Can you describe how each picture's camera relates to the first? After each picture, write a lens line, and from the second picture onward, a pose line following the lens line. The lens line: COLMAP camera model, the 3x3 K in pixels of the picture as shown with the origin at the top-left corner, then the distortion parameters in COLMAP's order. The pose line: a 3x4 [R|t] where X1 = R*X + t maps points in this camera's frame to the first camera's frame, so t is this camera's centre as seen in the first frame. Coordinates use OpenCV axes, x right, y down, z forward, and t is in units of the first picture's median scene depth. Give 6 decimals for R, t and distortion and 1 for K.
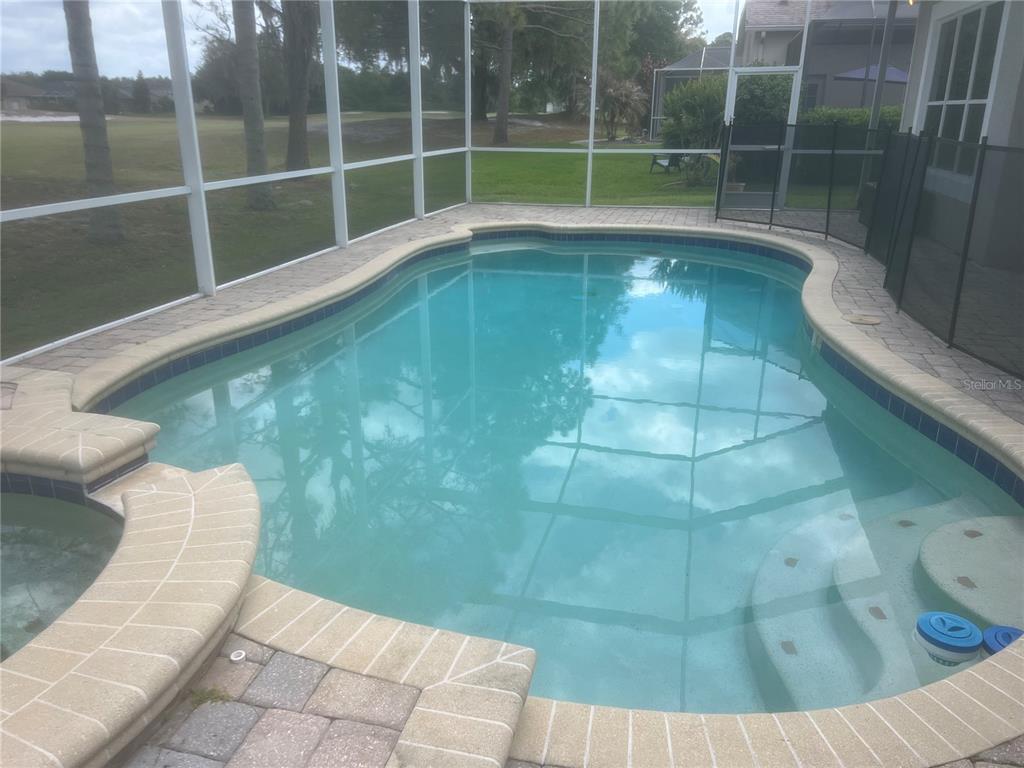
lens RADIAL K [[771.0, 0, 513.8], [0, 771.0, 386.8], [0, 0, 1]] dist [0.050453, -0.053678]
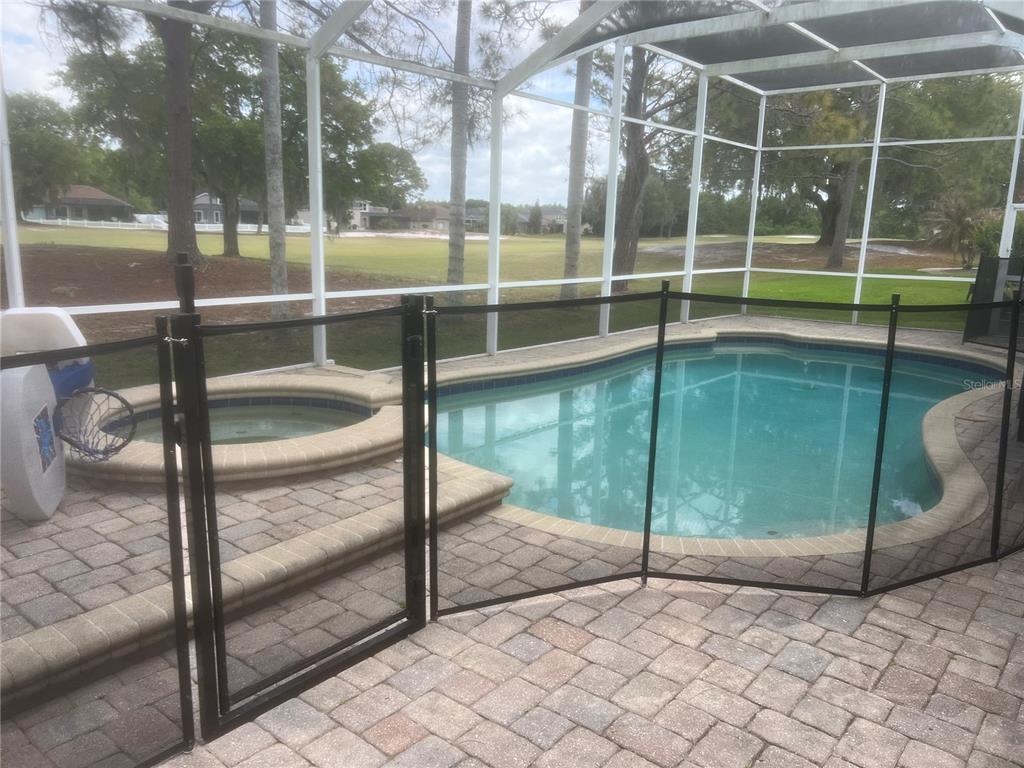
lens RADIAL K [[771.0, 0, 513.8], [0, 771.0, 386.8], [0, 0, 1]] dist [0.050453, -0.053678]
pose [[0.898544, 0.103276, -0.426560, 0.138808], [-0.164311, 0.980395, -0.108751, 0.047018], [0.406966, 0.167806, 0.897898, -0.148801]]
